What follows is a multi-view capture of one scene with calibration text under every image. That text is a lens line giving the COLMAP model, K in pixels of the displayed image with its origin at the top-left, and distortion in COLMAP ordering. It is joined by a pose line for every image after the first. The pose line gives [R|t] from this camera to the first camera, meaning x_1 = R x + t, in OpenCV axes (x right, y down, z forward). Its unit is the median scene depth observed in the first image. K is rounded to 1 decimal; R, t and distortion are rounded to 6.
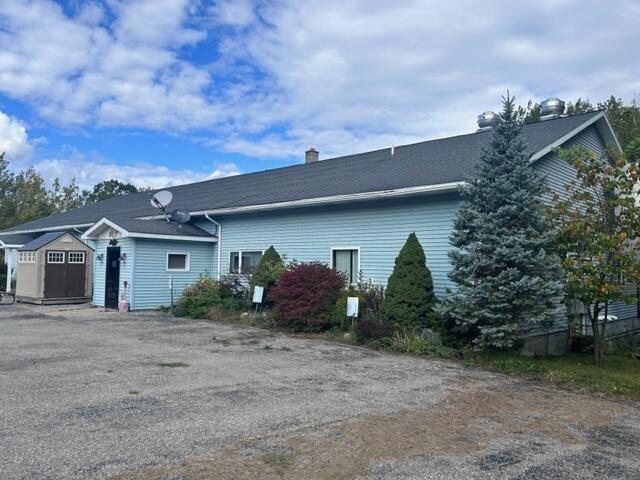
lens RADIAL K [[523.7, 0, 320.0], [0, 523.7, 240.0], [0, 0, 1]] dist [0.047818, -0.045823]
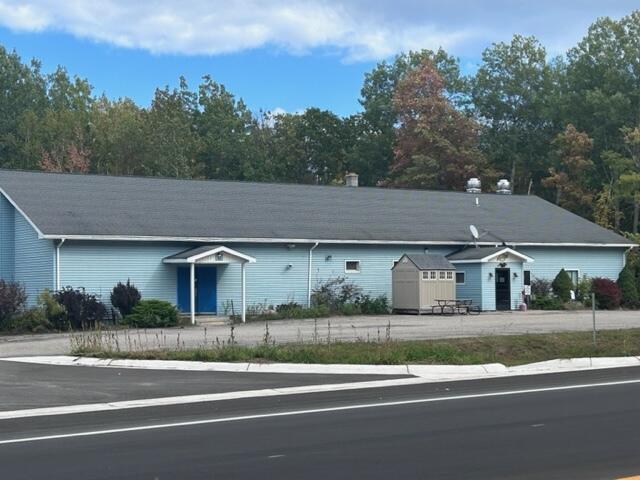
lens RADIAL K [[1104.7, 0, 320.0], [0, 1104.7, 240.0], [0, 0, 1]] dist [0.067691, -0.144986]
pose [[0.248747, 0.020533, 0.968351, -3.861427], [-0.036428, 0.999266, -0.011831, -0.009998], [-0.967883, -0.032332, 0.249312, 0.823388]]
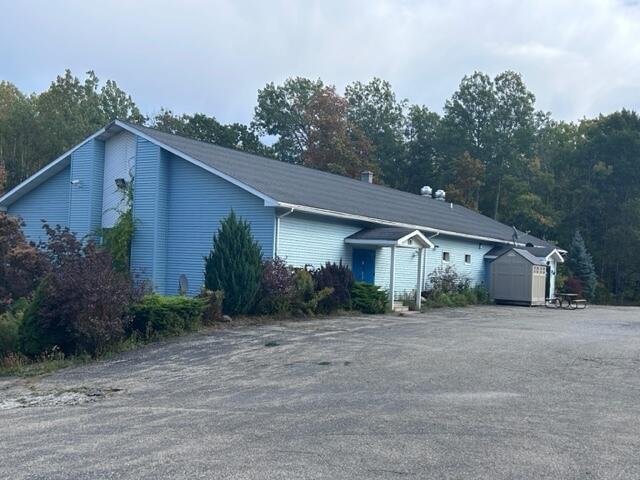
lens RADIAL K [[762.9, 0, 320.0], [0, 762.9, 240.0], [0, 0, 1]] dist [0.081991, -0.007756]
pose [[-0.167915, 0.019531, 0.985608, -2.955334], [-0.097468, 0.994576, -0.036314, 0.101468], [-0.980971, -0.102163, -0.165101, 2.363709]]
